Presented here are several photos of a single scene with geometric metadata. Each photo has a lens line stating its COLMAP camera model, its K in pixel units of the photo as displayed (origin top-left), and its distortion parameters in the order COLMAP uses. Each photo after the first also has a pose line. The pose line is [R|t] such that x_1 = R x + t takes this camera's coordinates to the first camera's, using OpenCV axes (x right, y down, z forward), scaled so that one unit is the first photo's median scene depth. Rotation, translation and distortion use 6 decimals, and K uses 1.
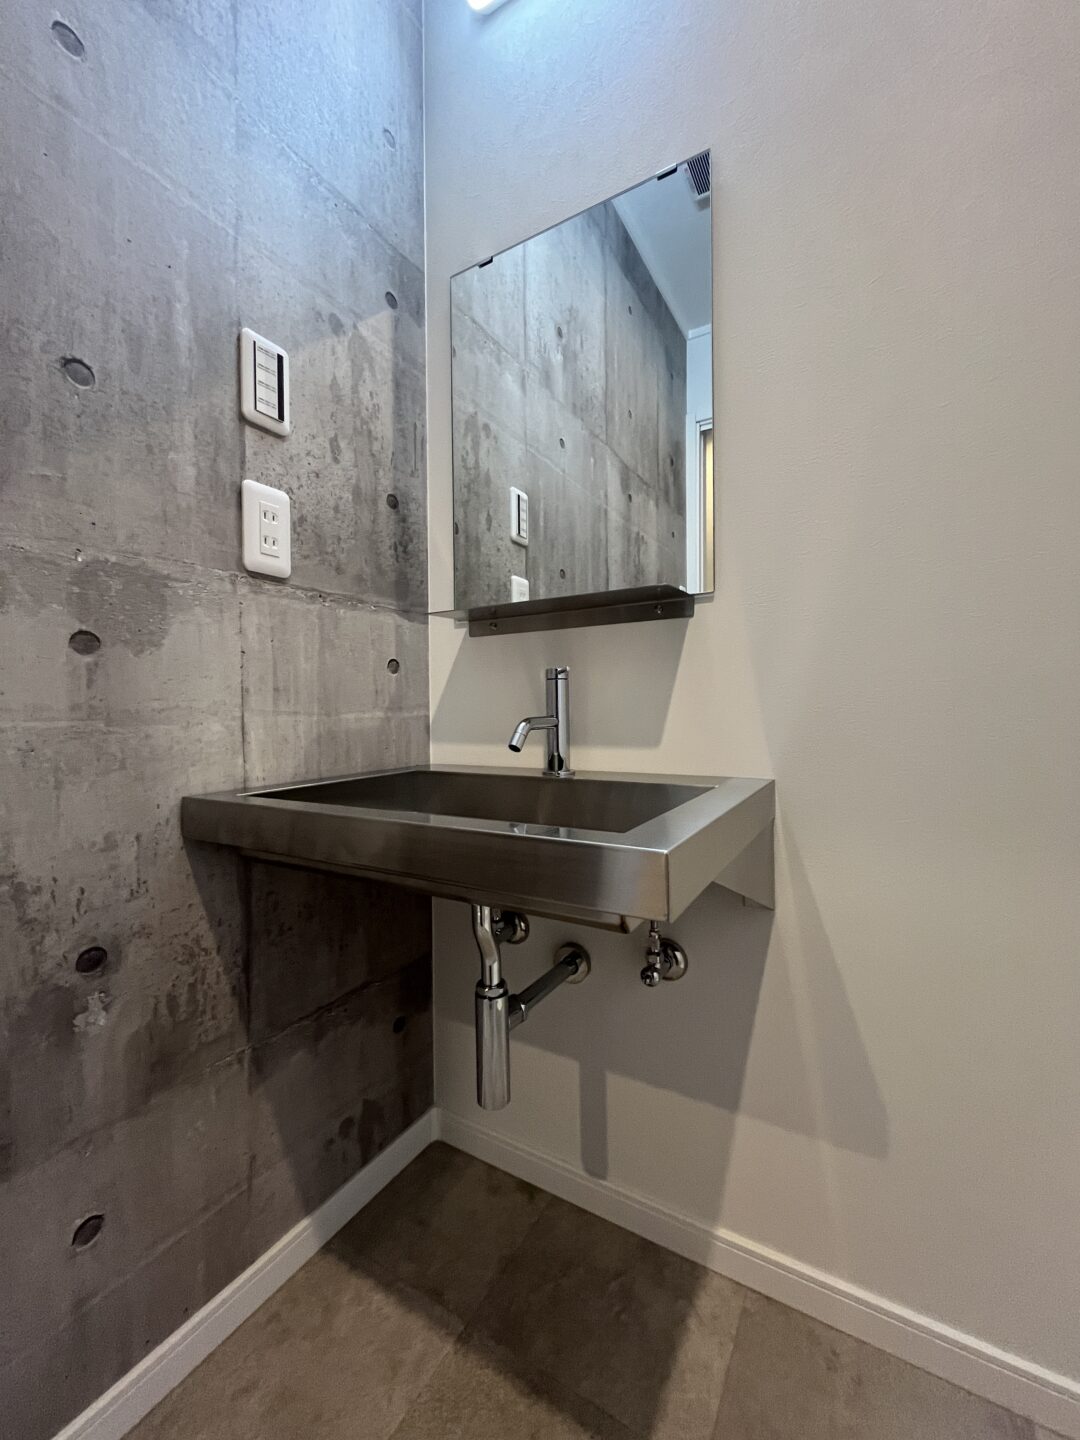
lens RADIAL K [[582.3, 0, 540.2], [0, 582.3, 716.9], [0, 0, 1]] dist [-0.000342, 0.000120]
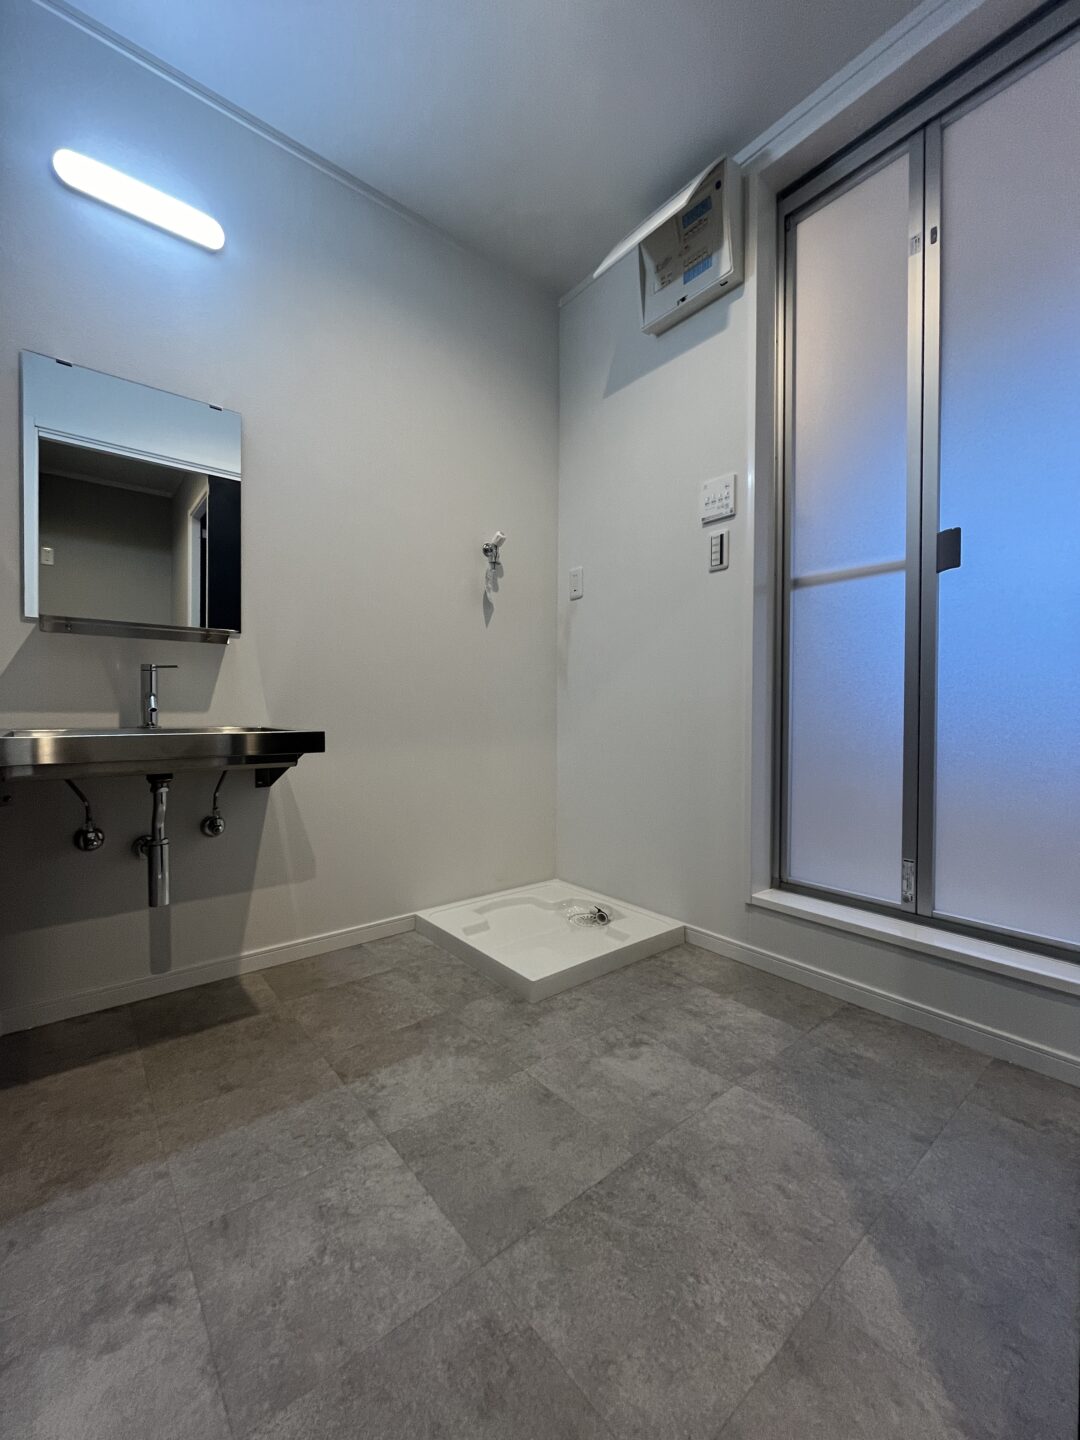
lens RADIAL K [[582.3, 0, 537.7], [0, 582.3, 721.6], [0, 0, 1]] dist [-0.000342, 0.000120]
pose [[0.329222, 0.009951, 0.944200, -1.290499], [0.005922, 0.999903, -0.012603, 0.117918], [-0.944234, 0.009741, 0.329132, -0.641056]]
